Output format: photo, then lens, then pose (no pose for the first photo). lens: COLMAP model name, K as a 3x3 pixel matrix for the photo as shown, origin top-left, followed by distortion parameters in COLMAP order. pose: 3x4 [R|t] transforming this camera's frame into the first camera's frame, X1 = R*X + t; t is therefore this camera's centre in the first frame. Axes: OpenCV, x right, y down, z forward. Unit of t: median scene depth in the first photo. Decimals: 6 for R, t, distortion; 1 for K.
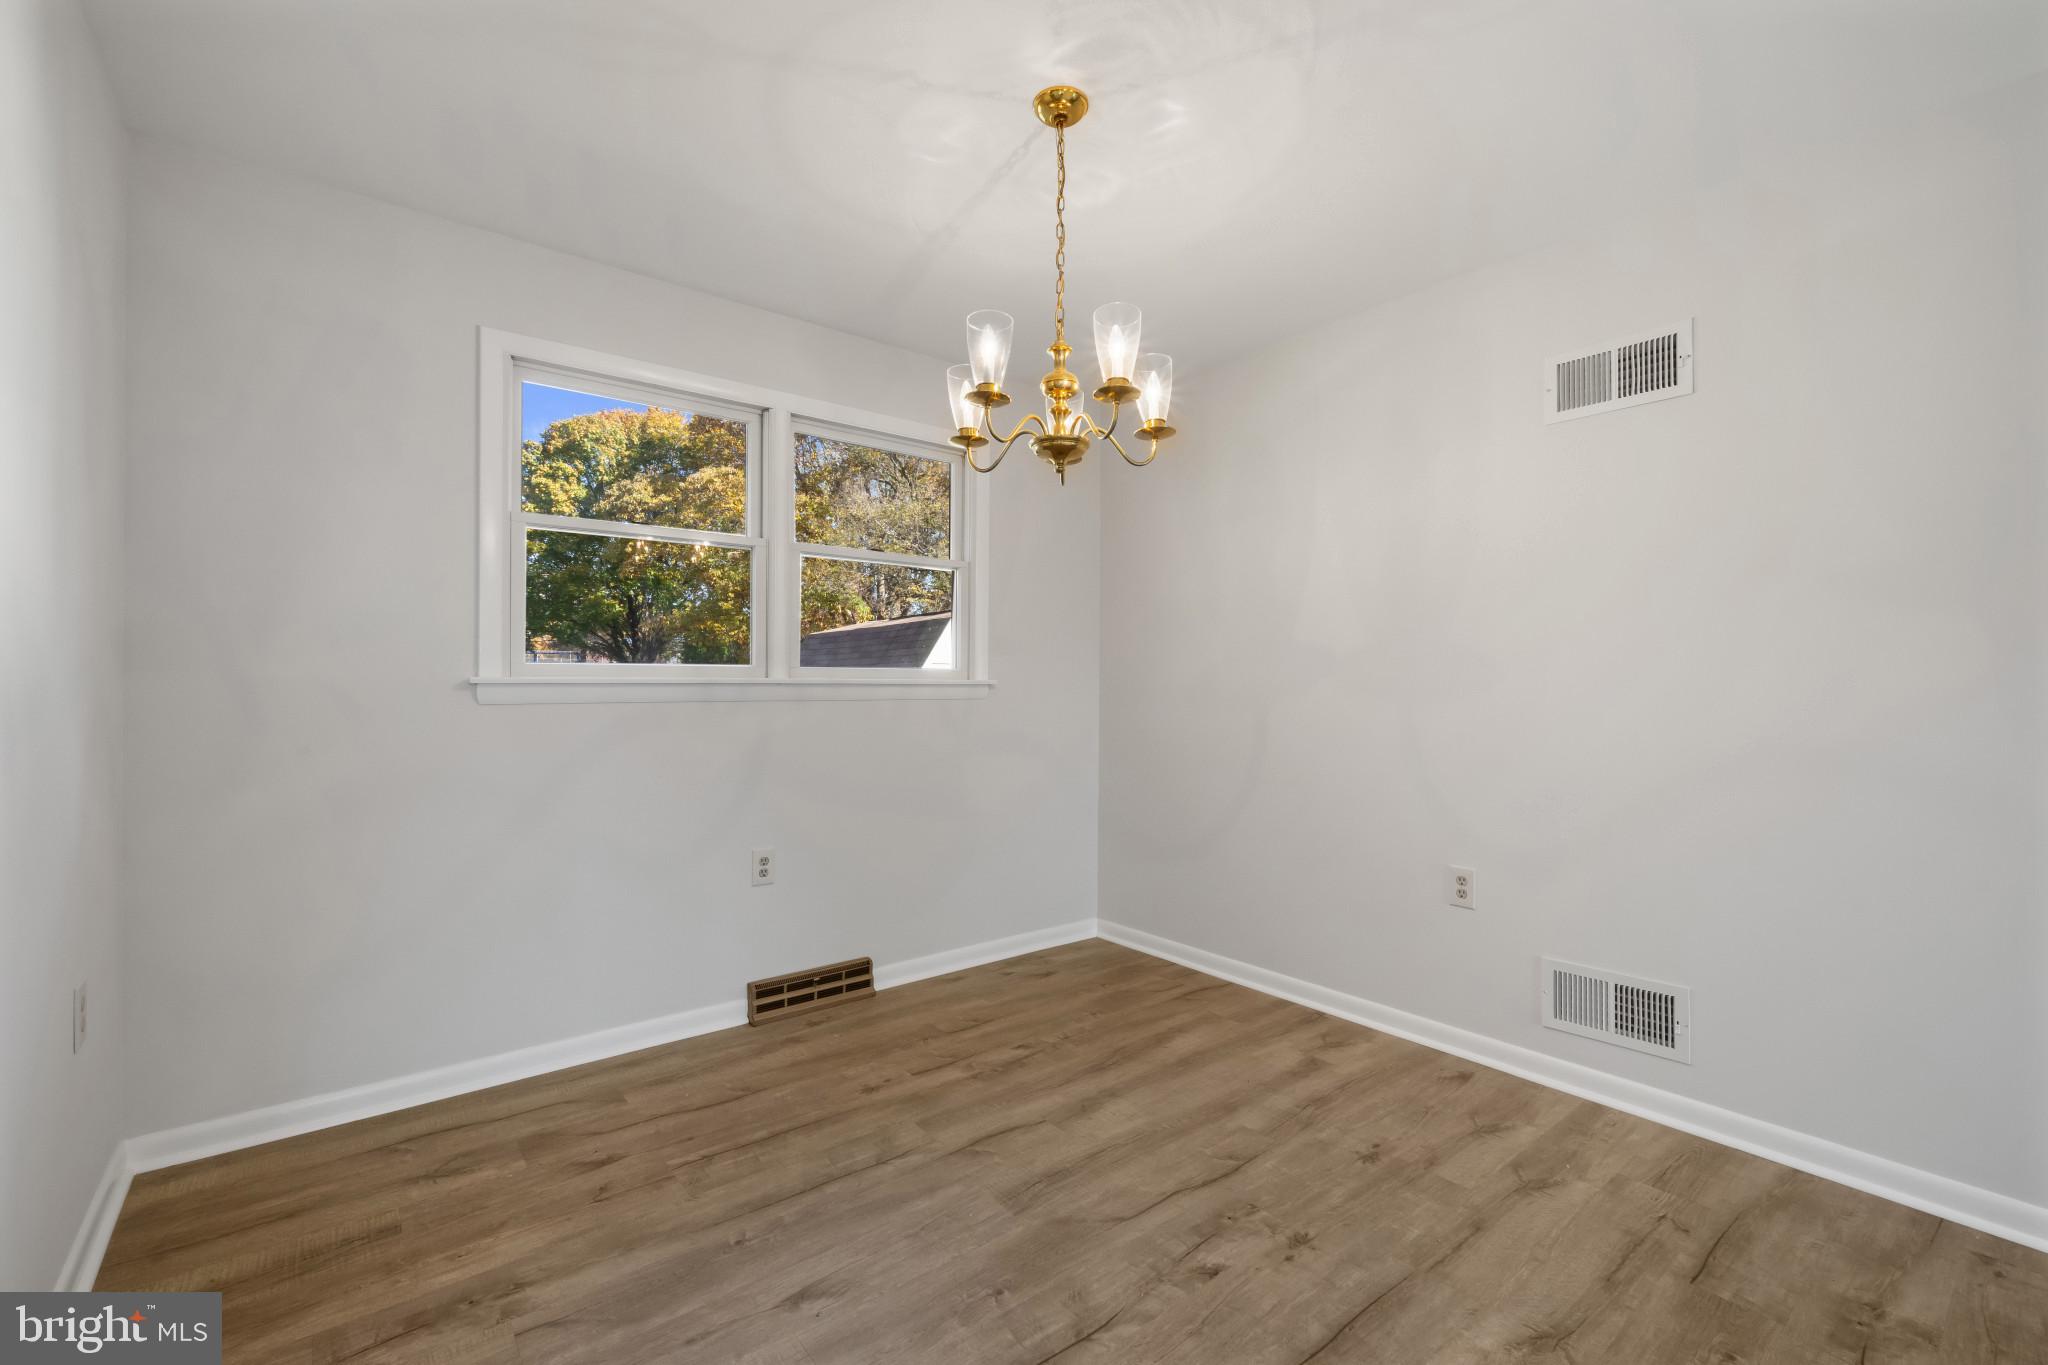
lens RADIAL K [[883.4, 0, 1024.0], [0, 883.4, 682.5], [0, 0, 1]] dist [0.001018, 0.000029]
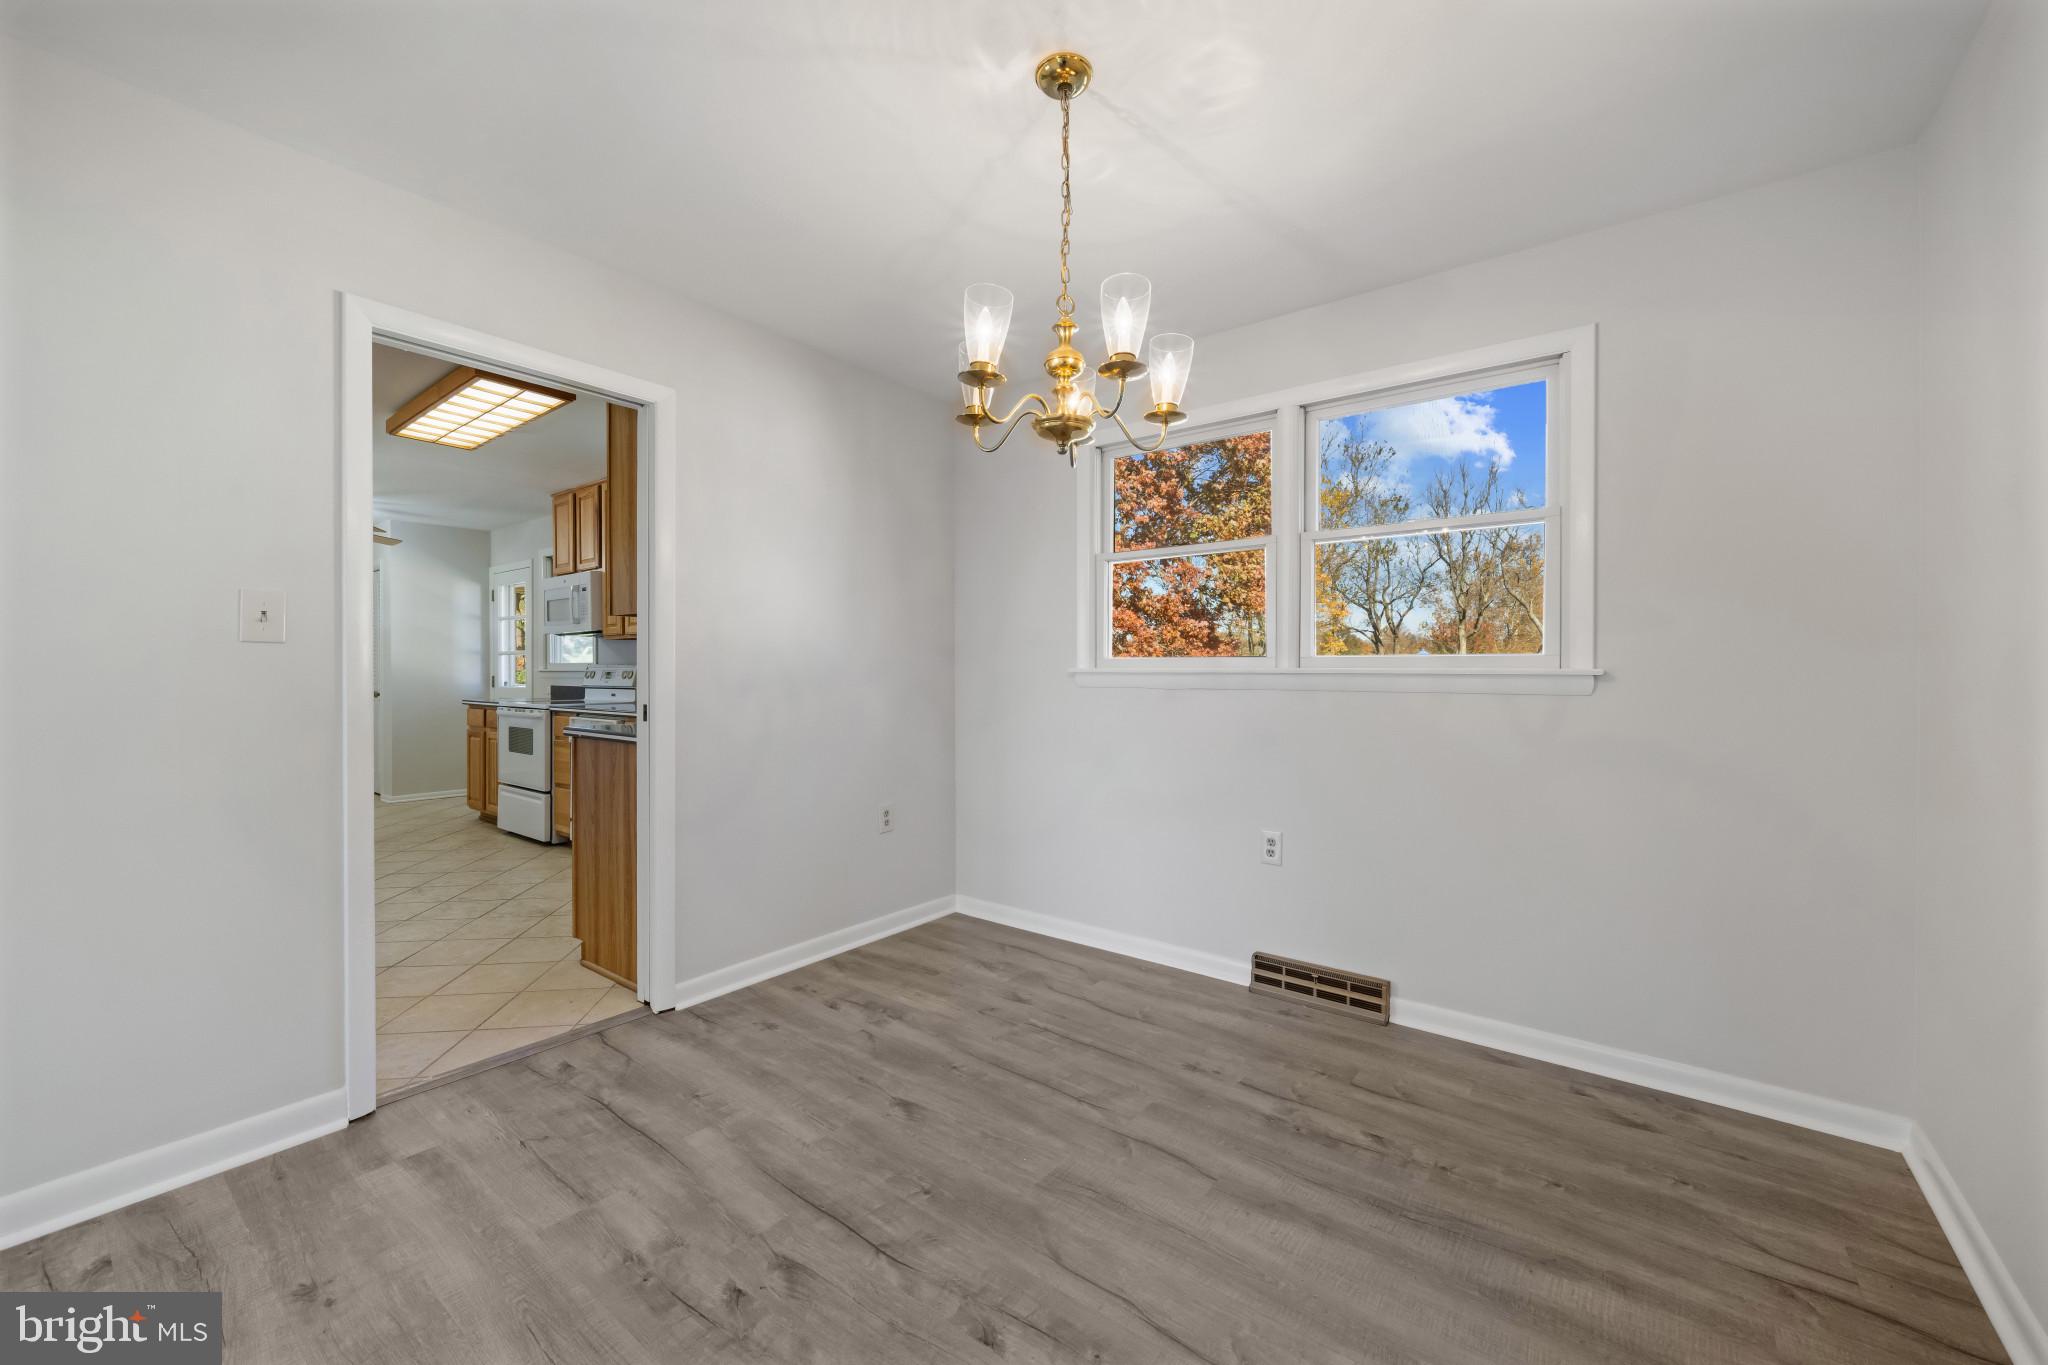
lens RADIAL K [[822.5, 0, 1027.7], [0, 822.5, 672.5], [0, 0, 1]] dist [0.001046, 0.000029]
pose [[0.213148, -0.000661, -0.977020, 0.771317], [-0.002096, 0.999997, -0.001134, 0.002439], [0.977018, 0.002289, 0.213146, 0.649853]]
